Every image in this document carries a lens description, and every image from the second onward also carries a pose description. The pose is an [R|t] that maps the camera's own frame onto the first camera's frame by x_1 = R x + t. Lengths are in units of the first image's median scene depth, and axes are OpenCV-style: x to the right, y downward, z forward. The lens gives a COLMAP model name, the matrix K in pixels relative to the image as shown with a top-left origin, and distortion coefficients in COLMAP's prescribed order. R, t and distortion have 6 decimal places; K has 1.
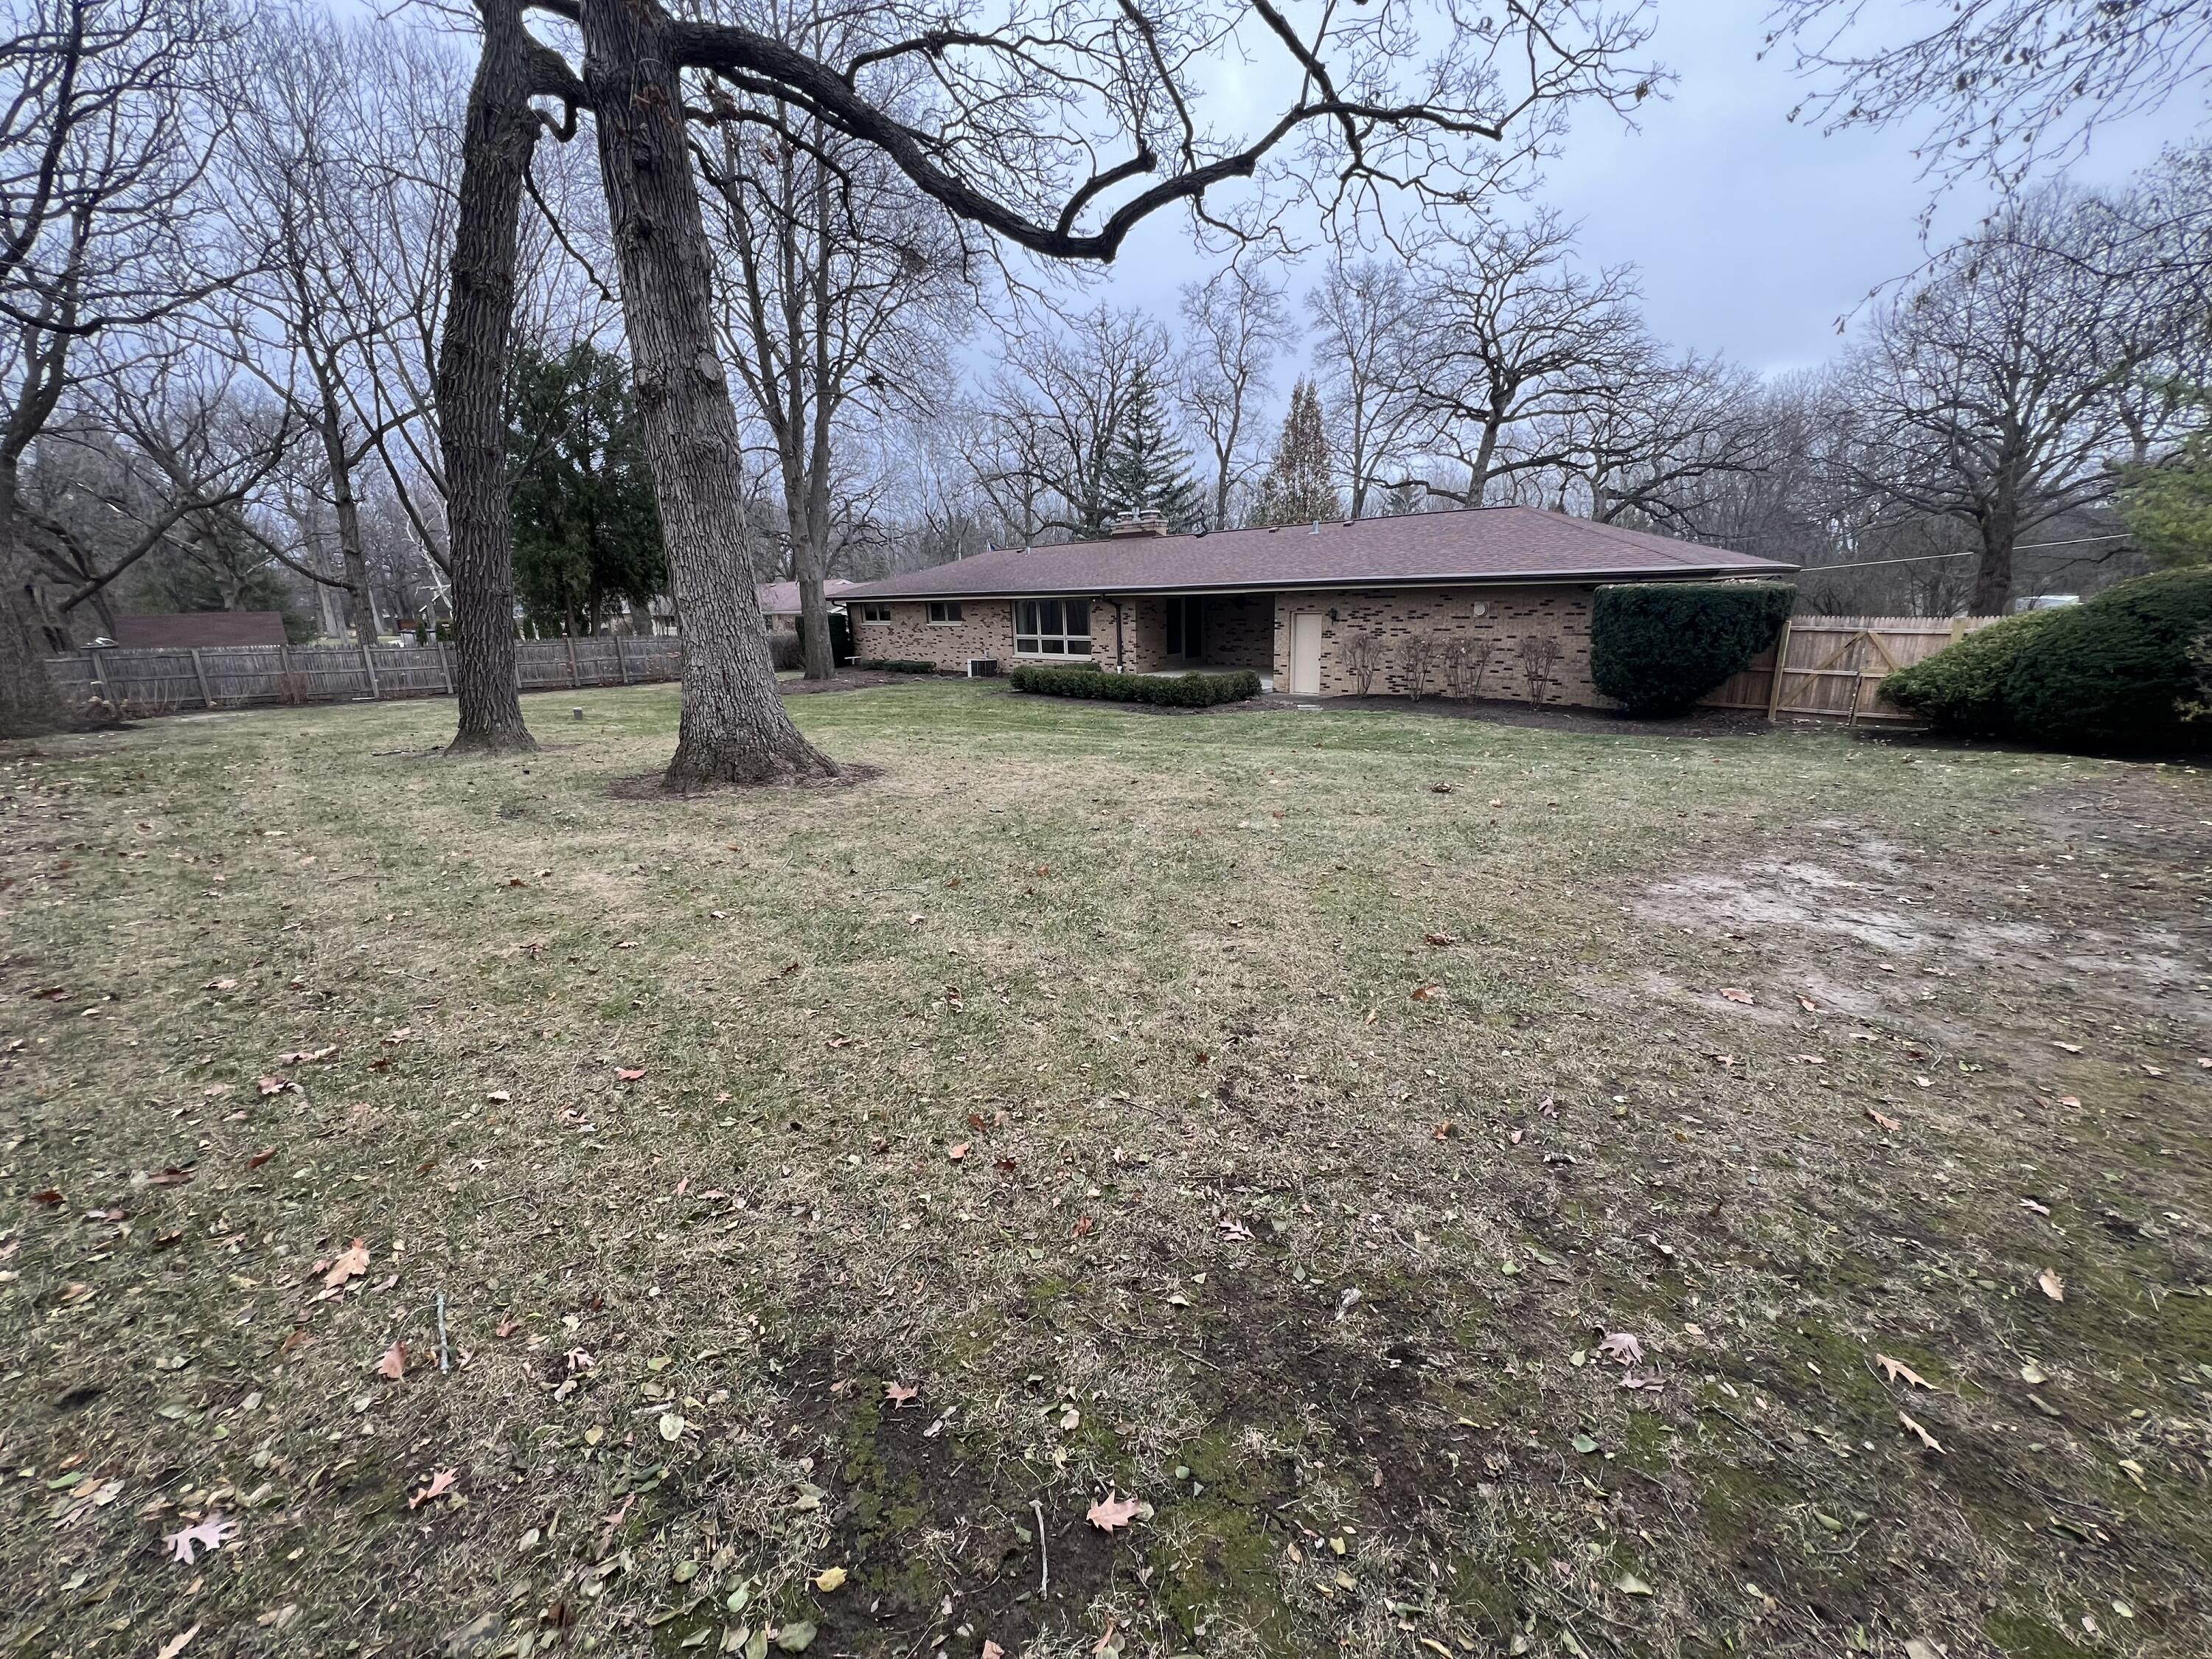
lens RADIAL K [[890.5, 0, 1113.3], [0, 890.5, 829.1], [0, 0, 1]] dist [-0.002368, 0.000188]
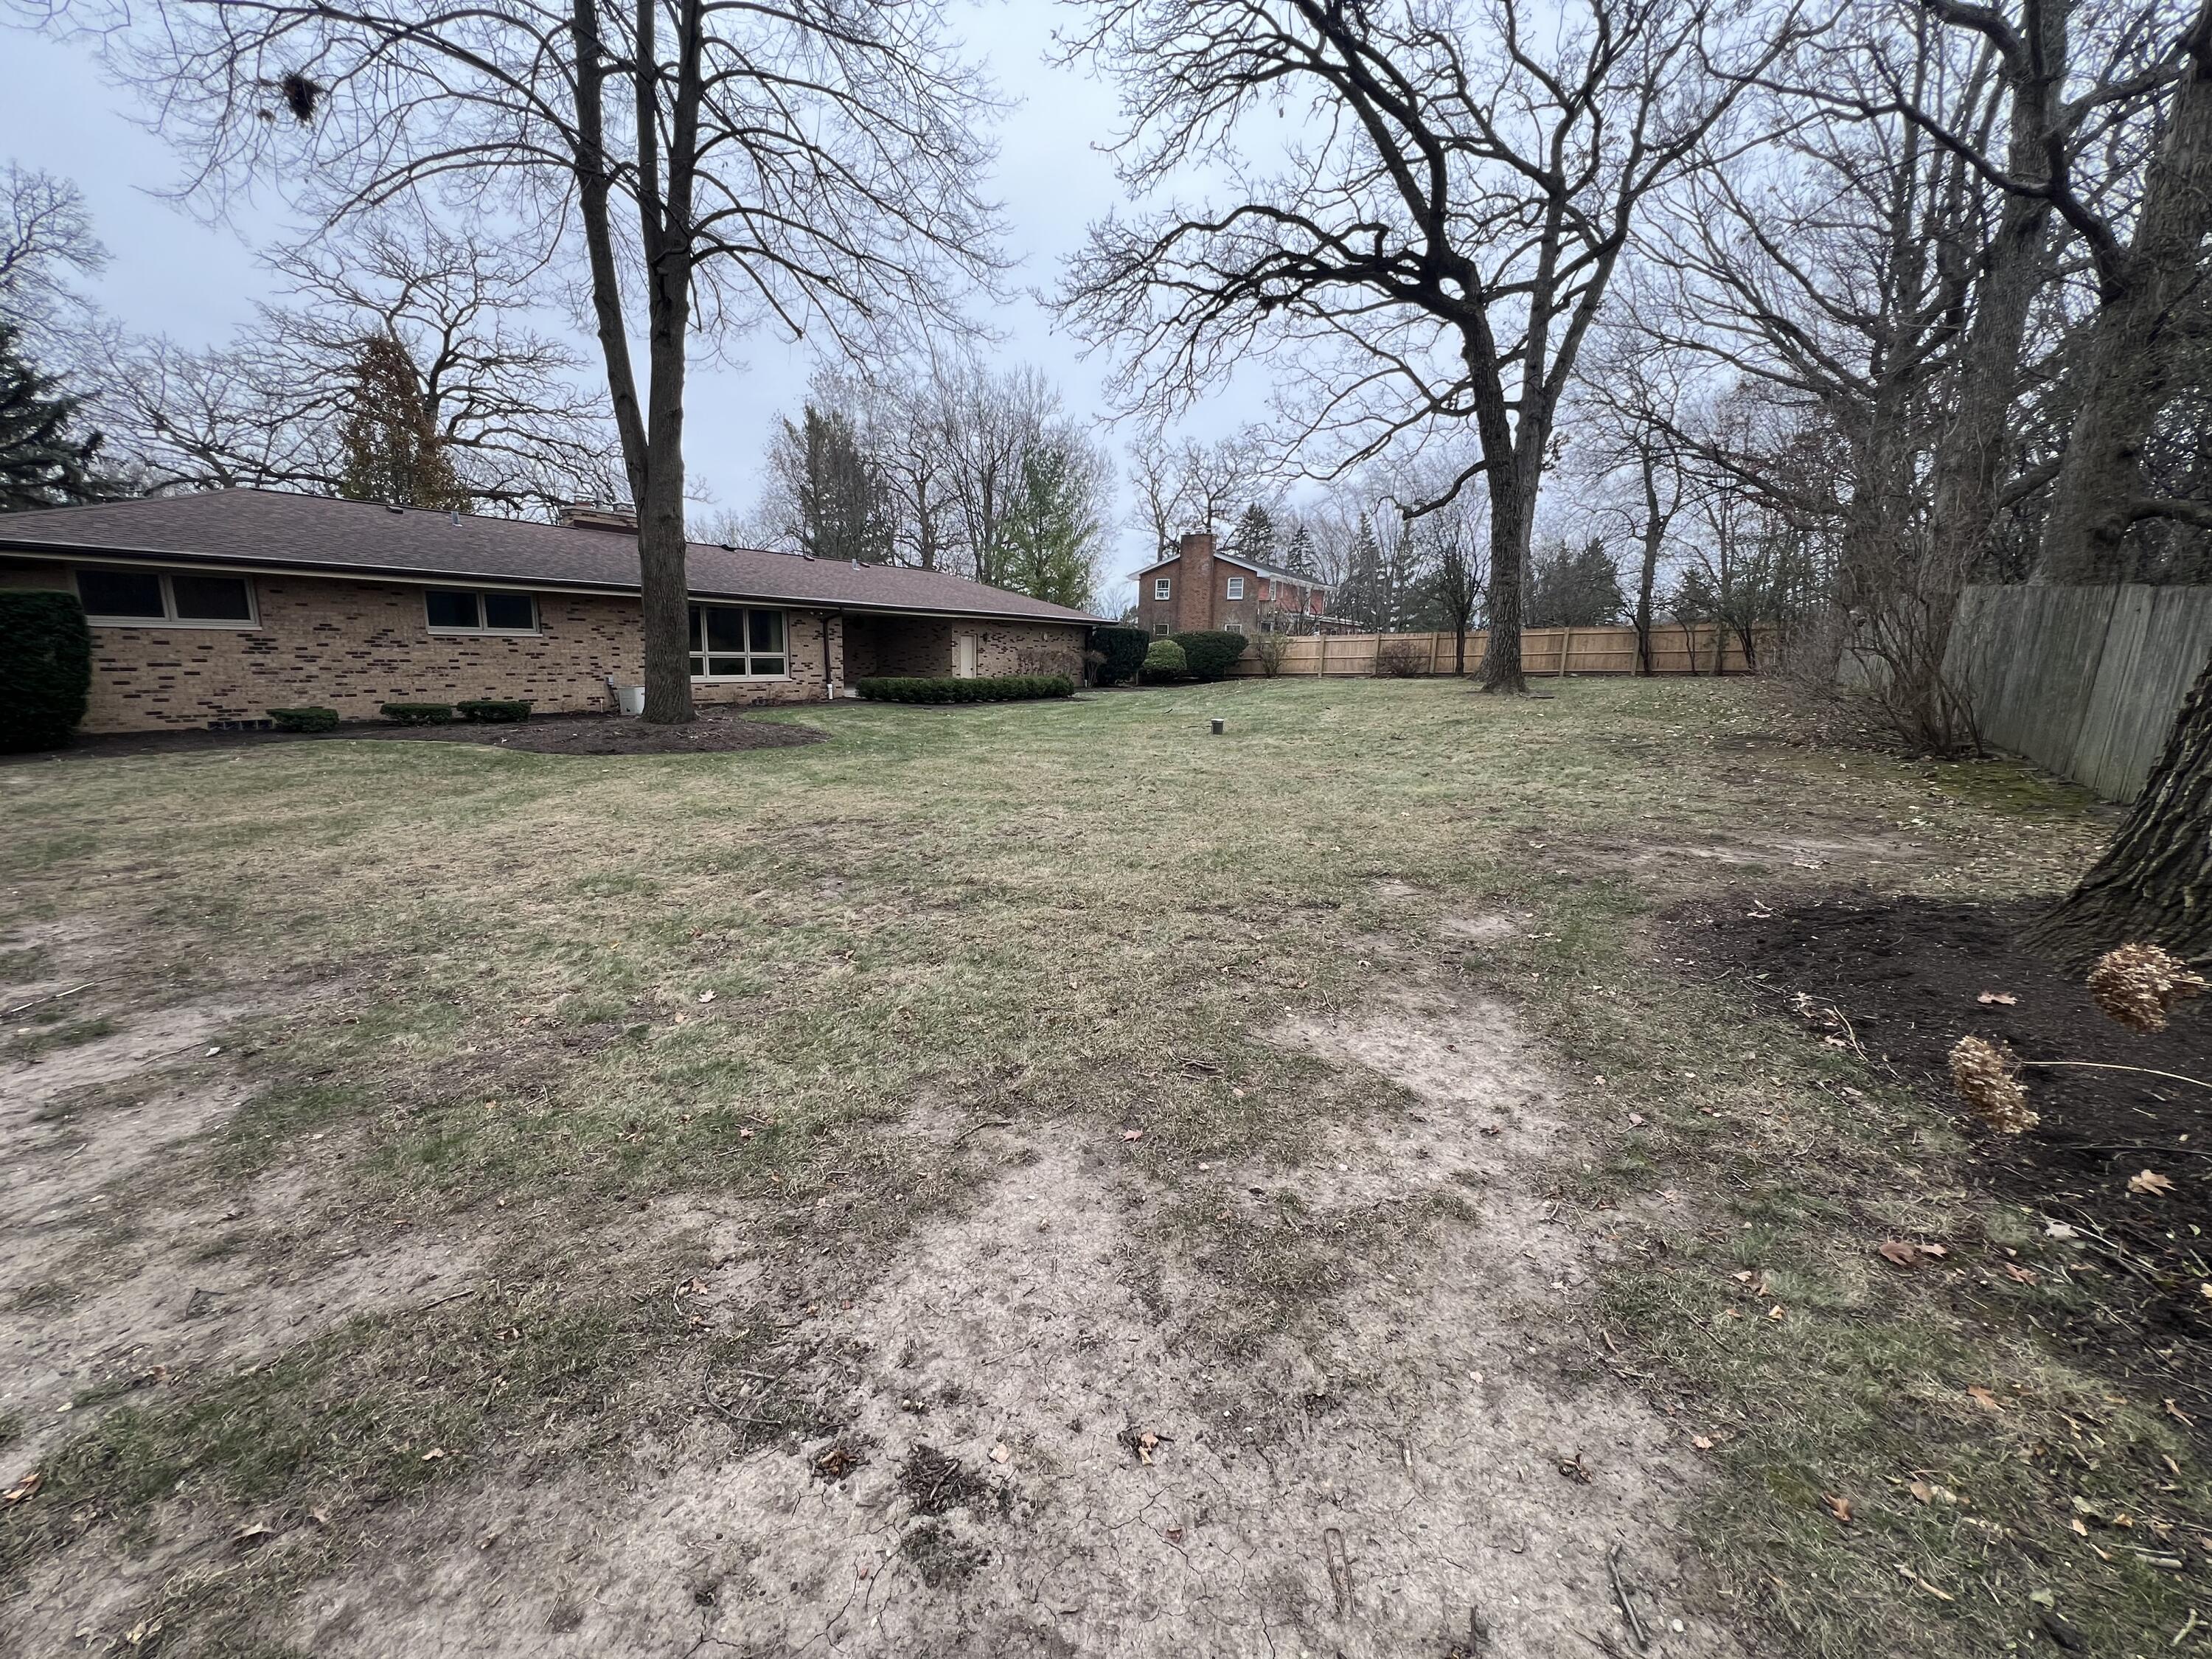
lens RADIAL K [[890.5, 0, 1108.6], [0, 890.5, 838.0], [0, 0, 1]] dist [-0.002368, 0.000188]
pose [[-0.196932, -0.205813, 0.958571, -0.985538], [0.205339, 0.947375, 0.245595, -0.198617], [-0.958673, 0.245197, -0.144307, 0.887871]]
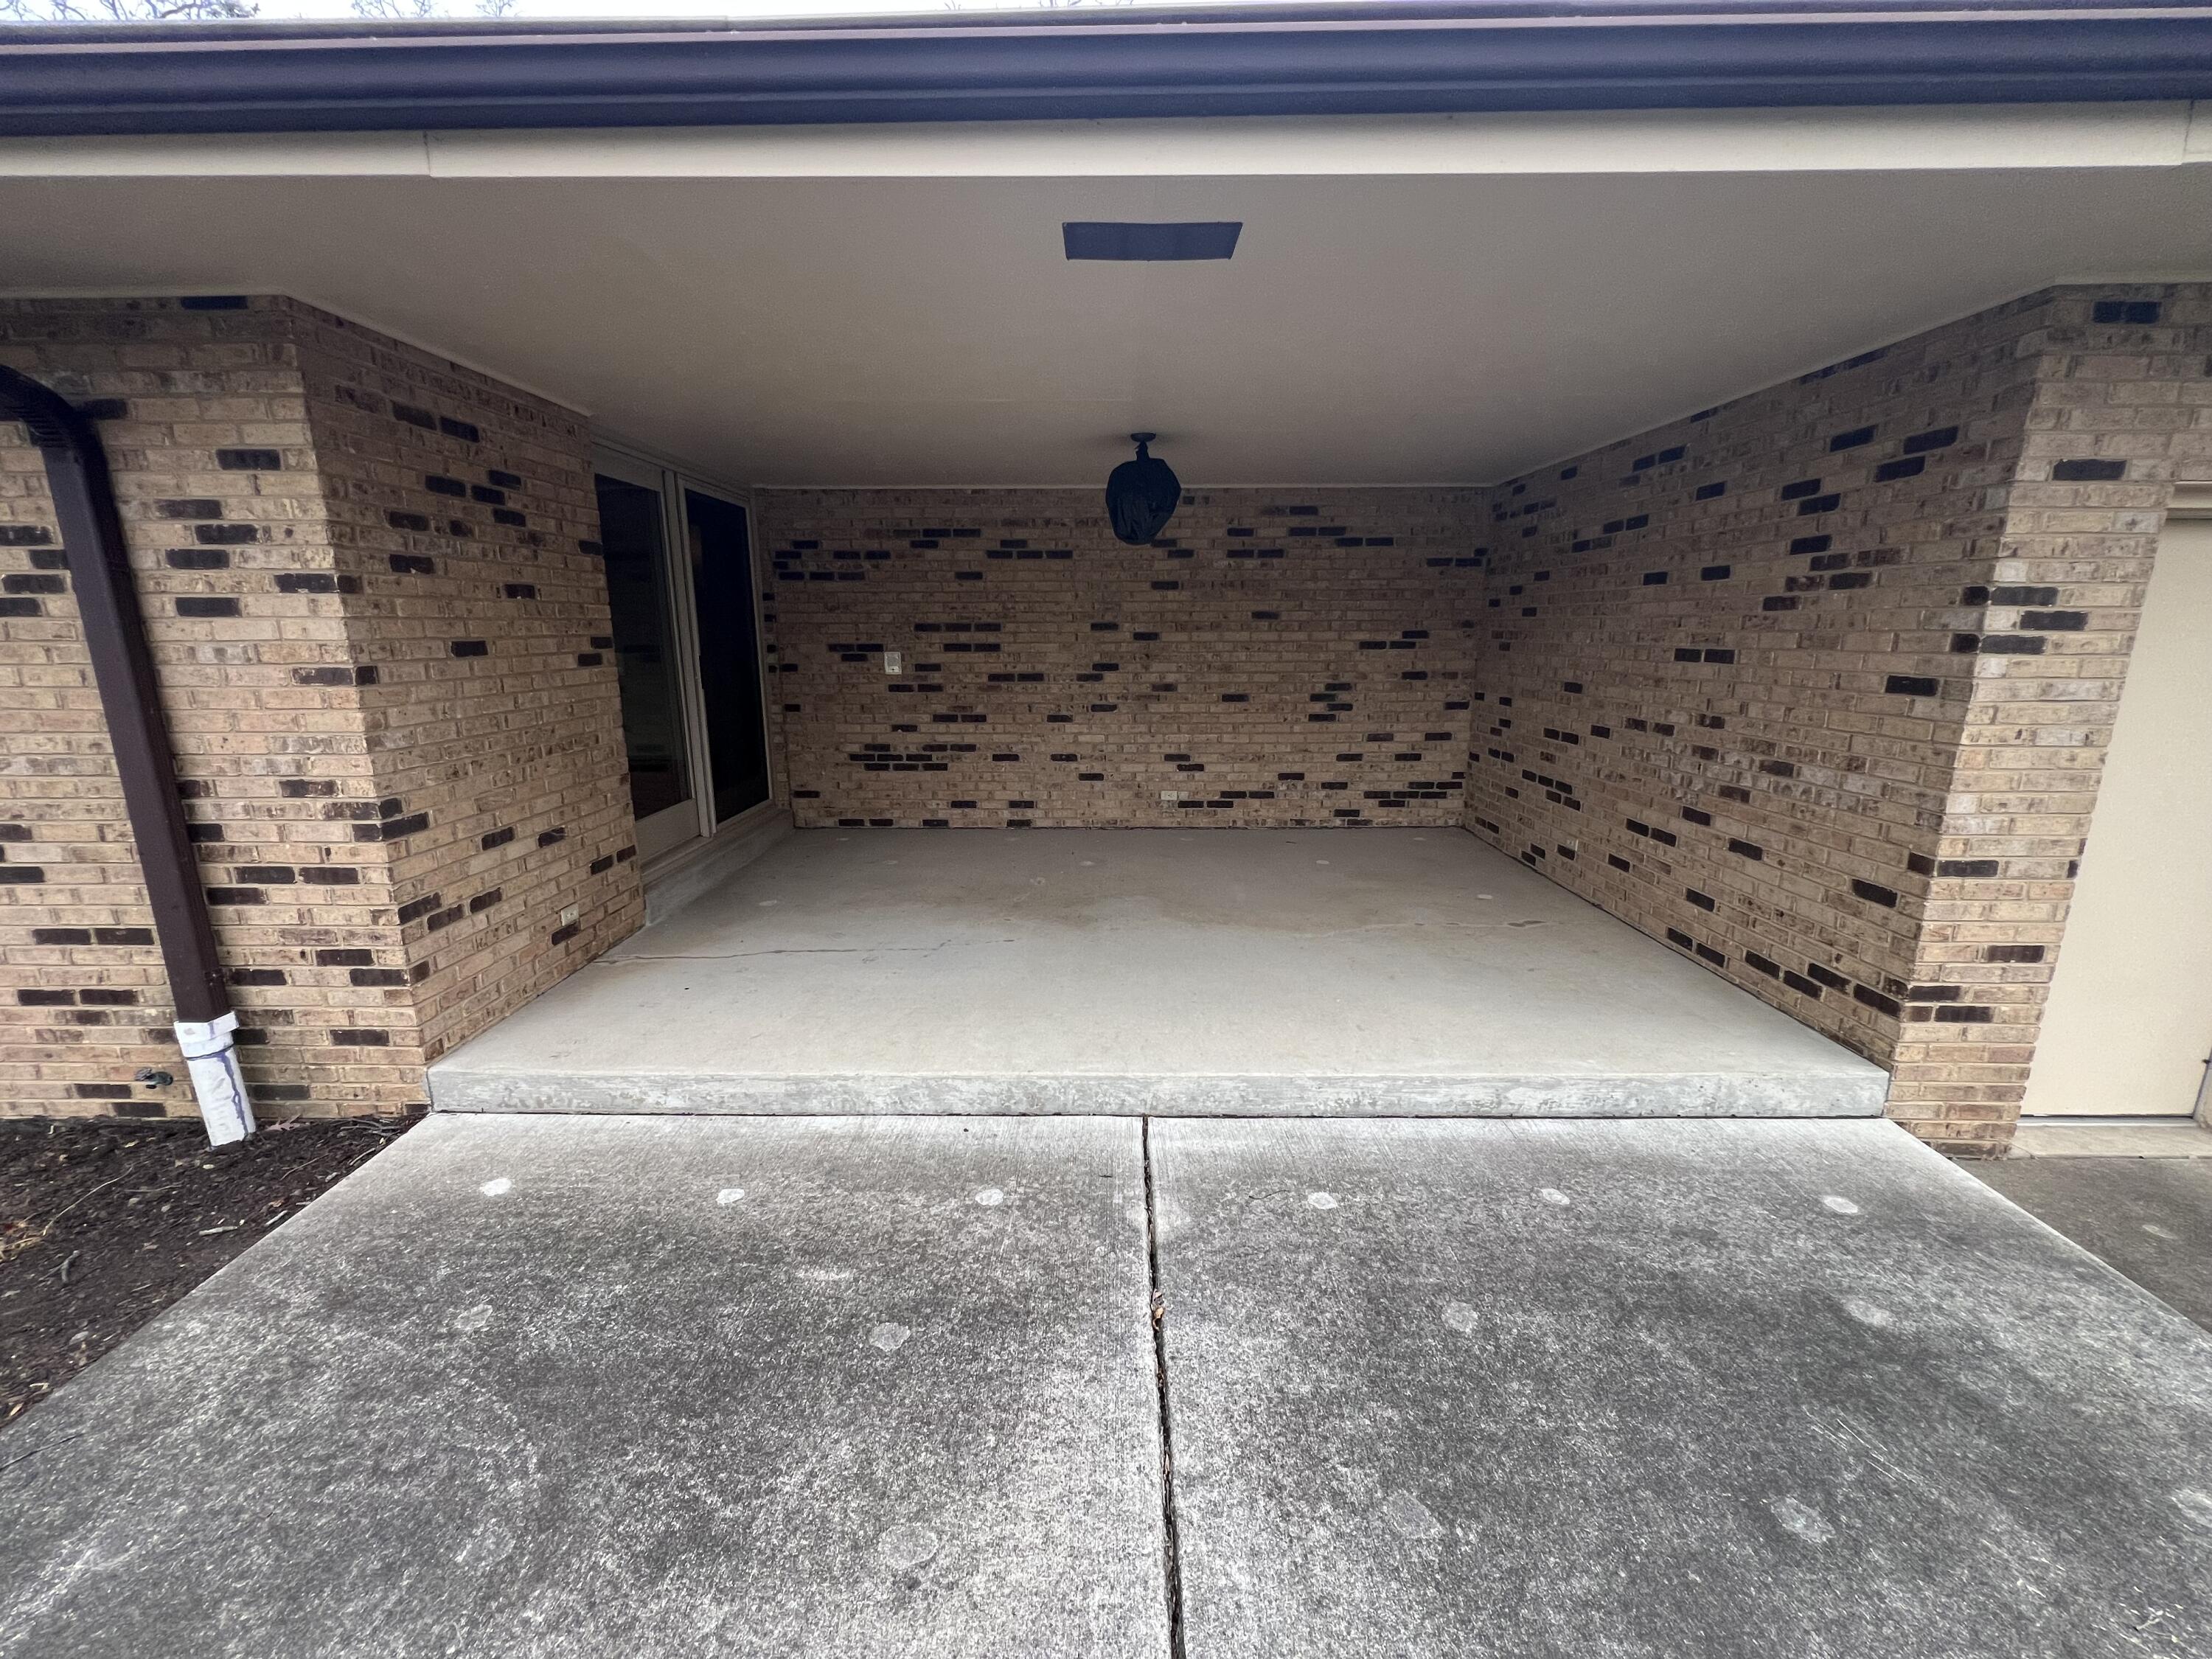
lens RADIAL K [[890.5, 0, 1102.9], [0, 890.5, 827.4], [0, 0, 1]] dist [-0.002368, 0.000188]
pose [[0.742155, -0.134646, 0.656564, 0.019428], [0.153456, 0.987727, 0.029098, -0.190961], [-0.652424, 0.079158, 0.753709, 0.847076]]
